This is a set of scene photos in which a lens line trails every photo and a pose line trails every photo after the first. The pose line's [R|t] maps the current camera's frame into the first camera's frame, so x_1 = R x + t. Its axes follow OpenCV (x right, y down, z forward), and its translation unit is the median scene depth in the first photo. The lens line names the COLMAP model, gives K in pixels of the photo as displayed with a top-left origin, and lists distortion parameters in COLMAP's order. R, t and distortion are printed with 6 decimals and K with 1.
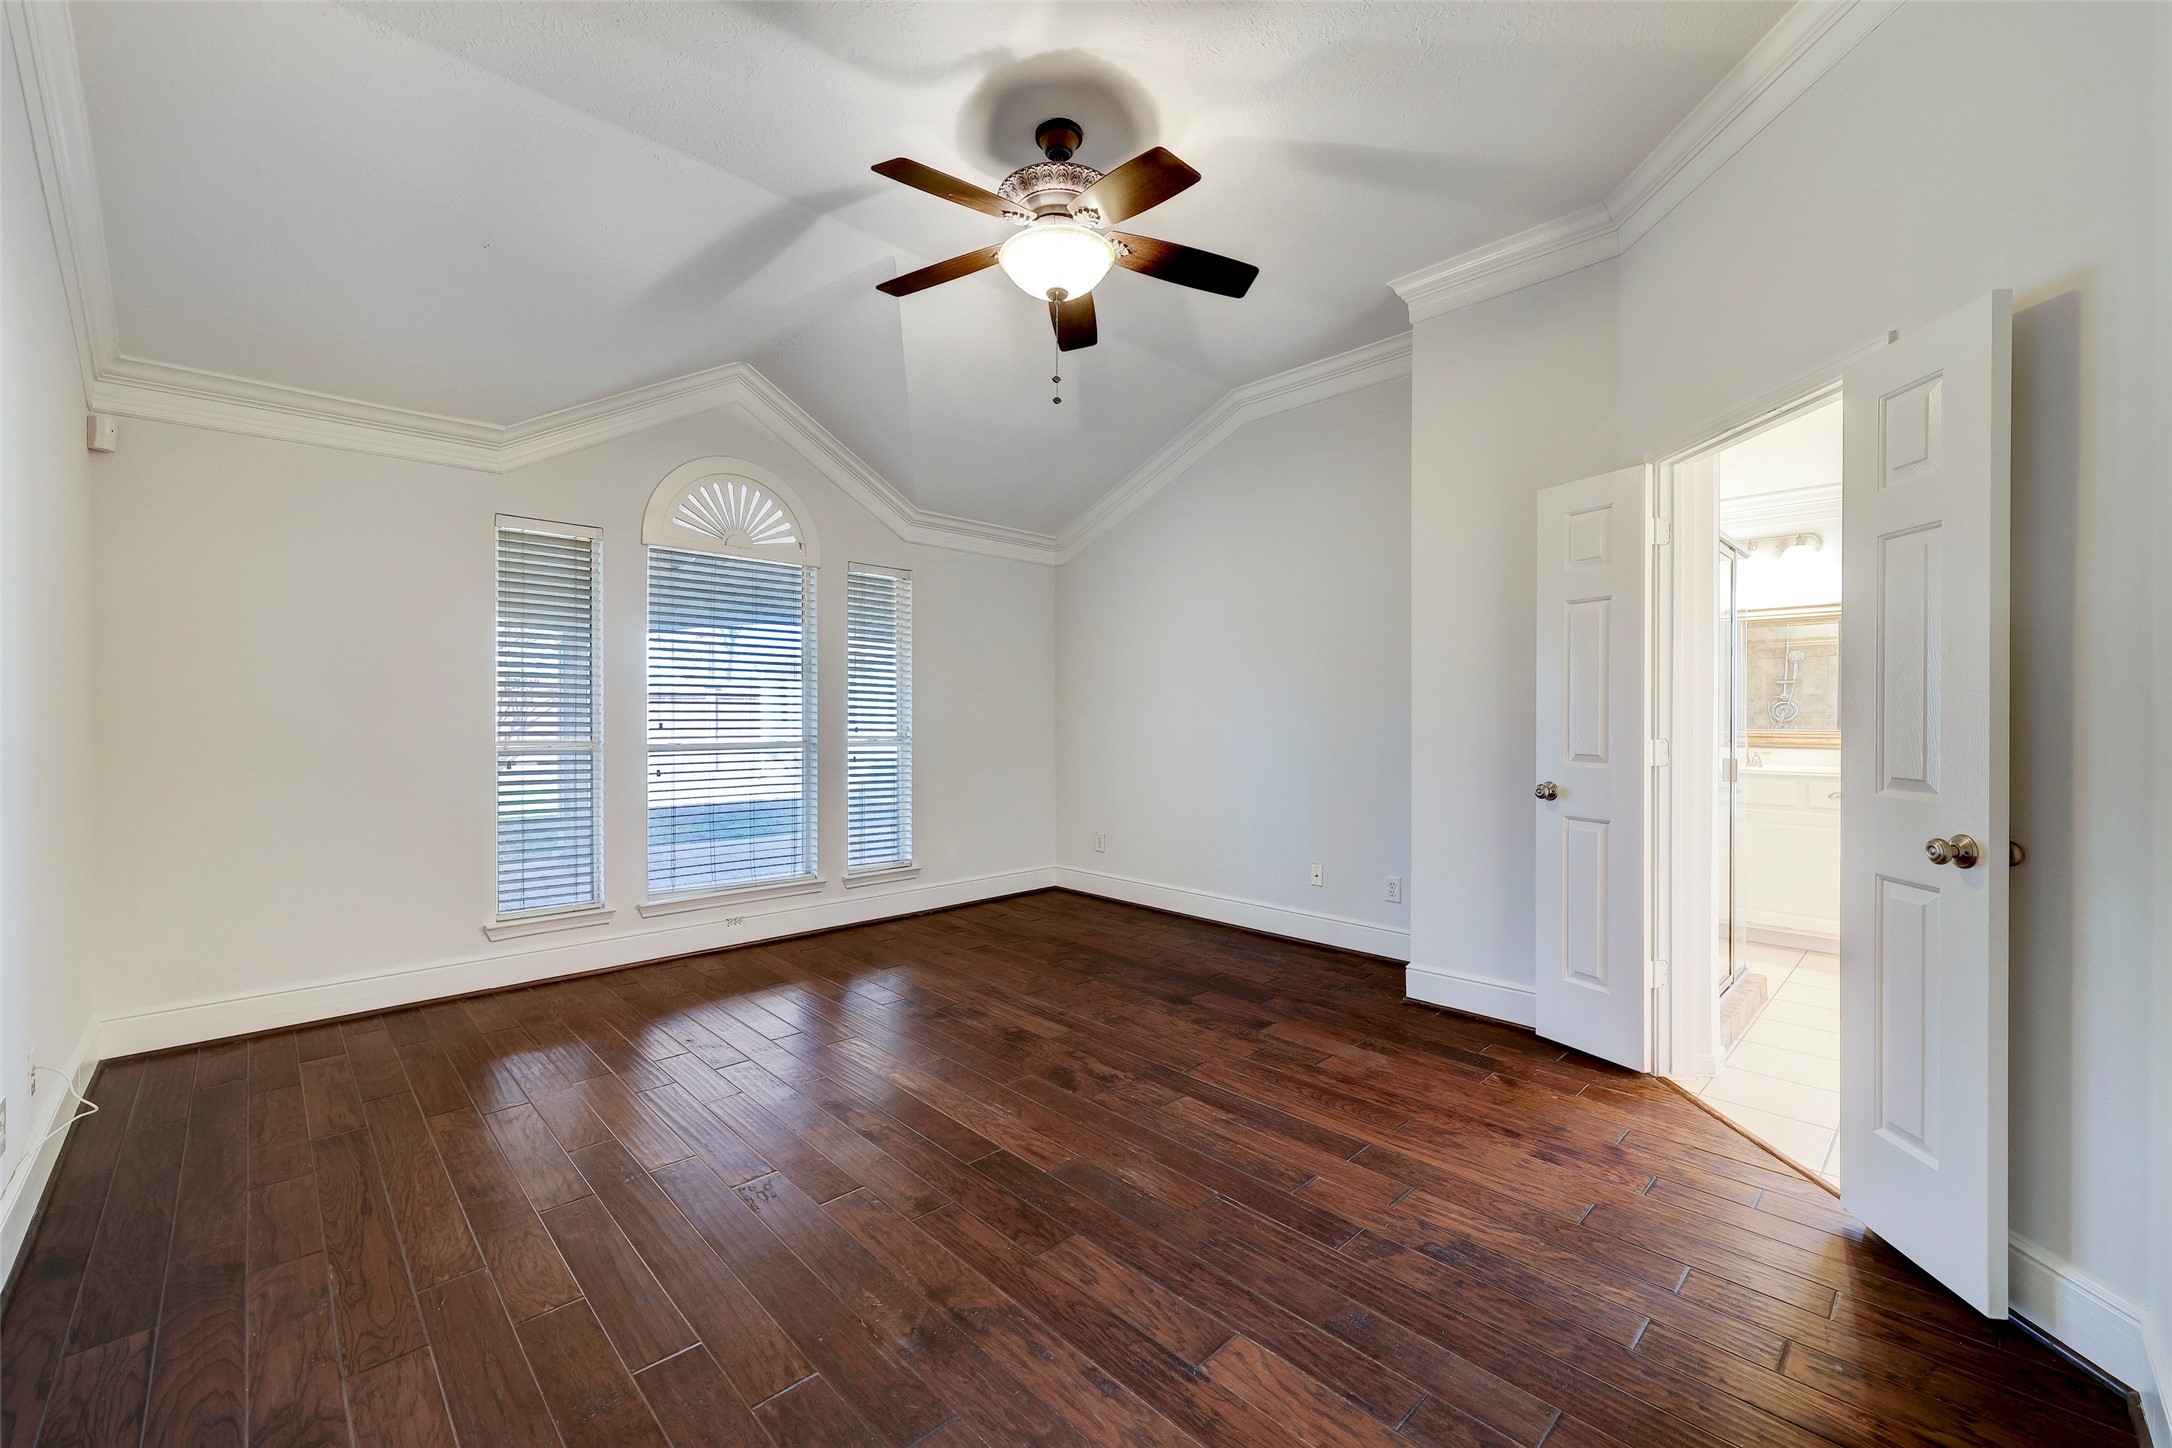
lens RADIAL K [[874.5, 0, 1082.9], [0, 874.5, 729.3], [0, 0, 1]] dist [-0.006577, 0.001122]
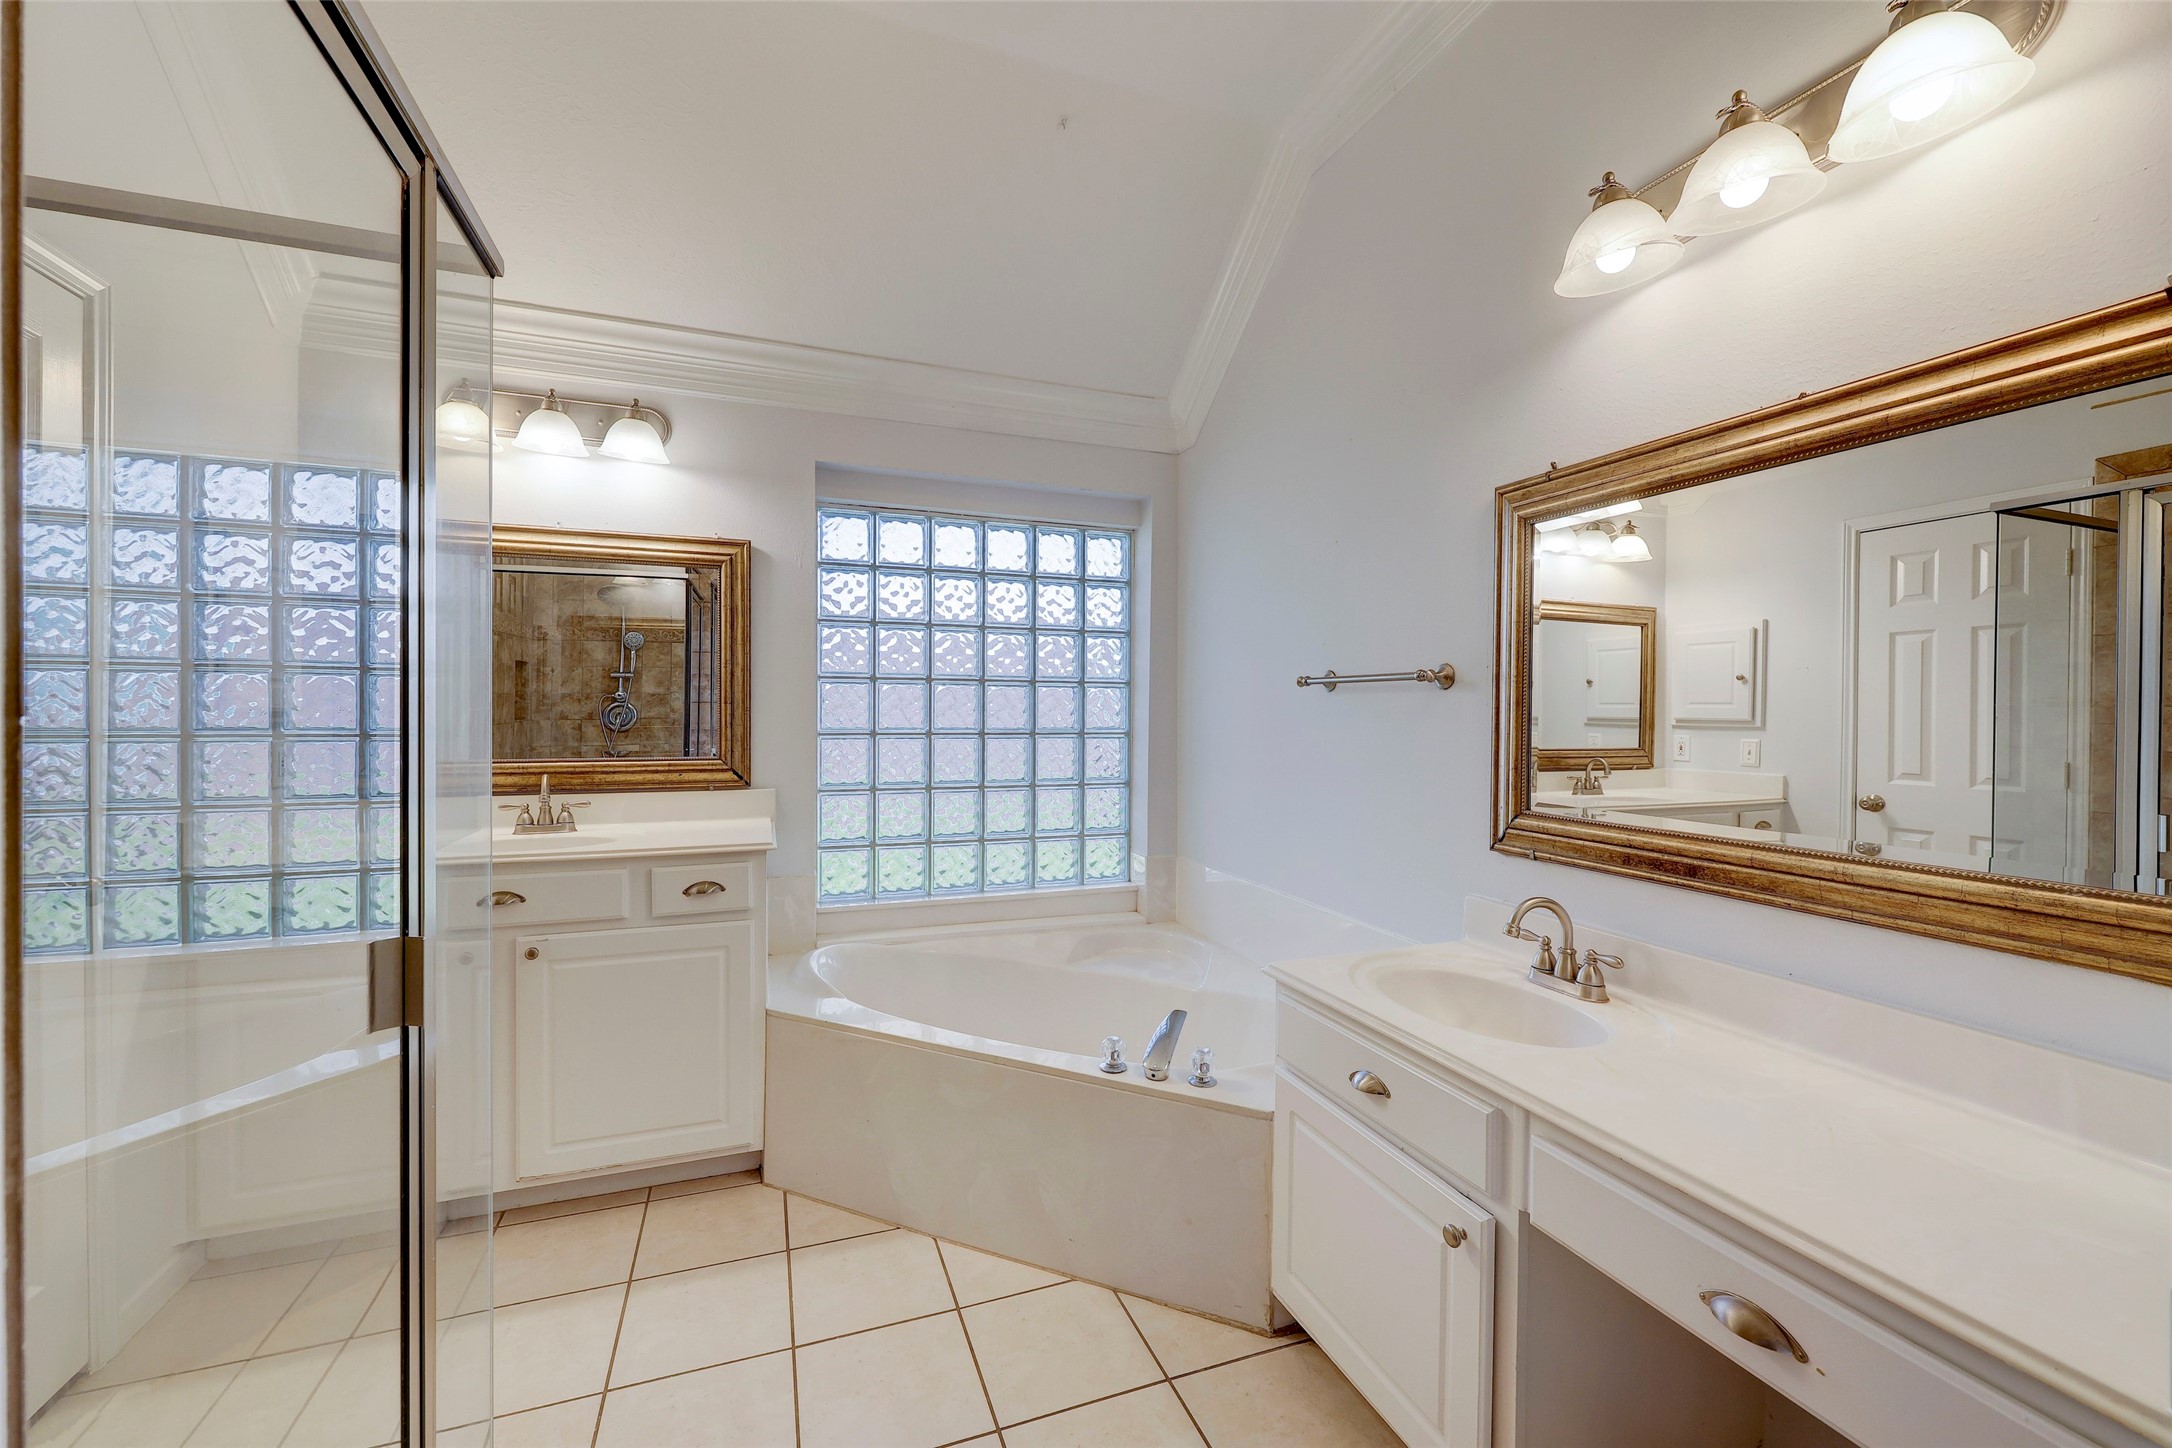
lens RADIAL K [[874.5, 0, 1087.1], [0, 874.5, 725.0], [0, 0, 1]] dist [-0.006577, 0.001122]
pose [[0.397339, -0.006650, 0.917648, 0.307551], [0.003978, 0.999977, 0.005524, -0.016179], [-0.917663, 0.001455, 0.397356, 0.372268]]
